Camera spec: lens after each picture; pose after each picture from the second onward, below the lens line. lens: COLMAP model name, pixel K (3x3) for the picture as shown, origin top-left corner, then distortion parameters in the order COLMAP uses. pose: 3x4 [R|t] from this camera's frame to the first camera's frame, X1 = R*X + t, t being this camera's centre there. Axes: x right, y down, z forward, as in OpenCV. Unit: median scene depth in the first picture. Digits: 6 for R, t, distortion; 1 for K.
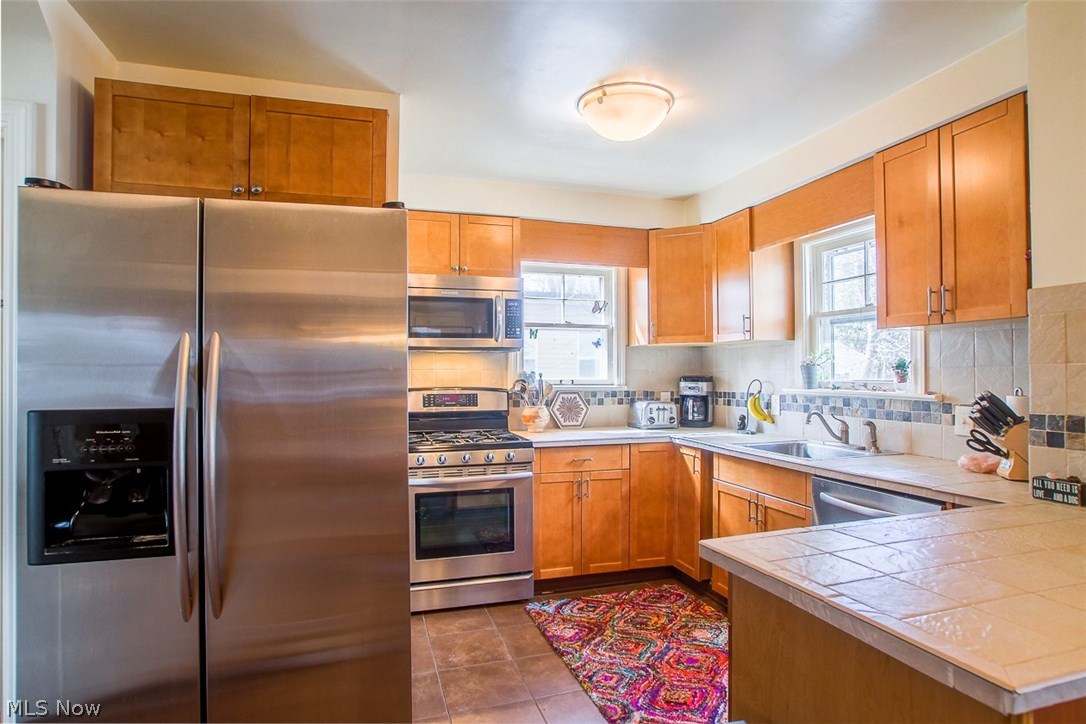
lens RADIAL K [[598.4, 0, 536.2], [0, 598.4, 370.4], [0, 0, 1]] dist [-0.065347, 0.015084]
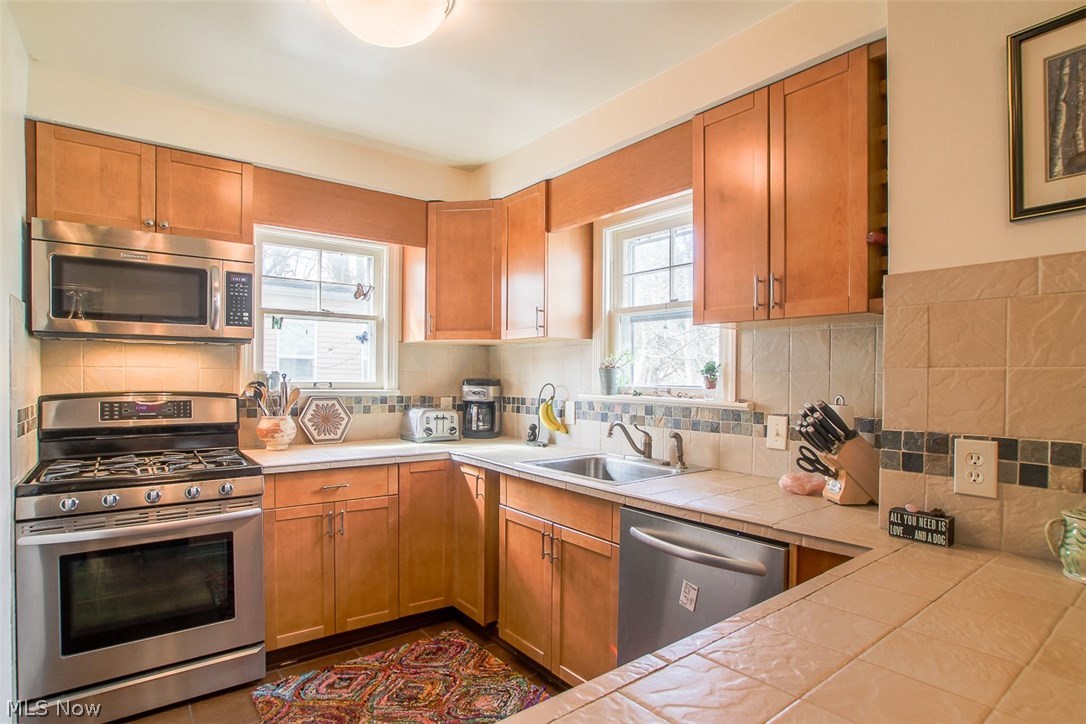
lens RADIAL K [[556.6, 0, 544.1], [0, 556.6, 373.6], [0, 0, 1]] dist [-0.005726, 0.000032]
pose [[0.934430, 0.010815, 0.355982, 0.074326], [-0.011541, 0.999933, -0.000083, 0.000886], [-0.355960, -0.004031, 0.934493, 0.242923]]
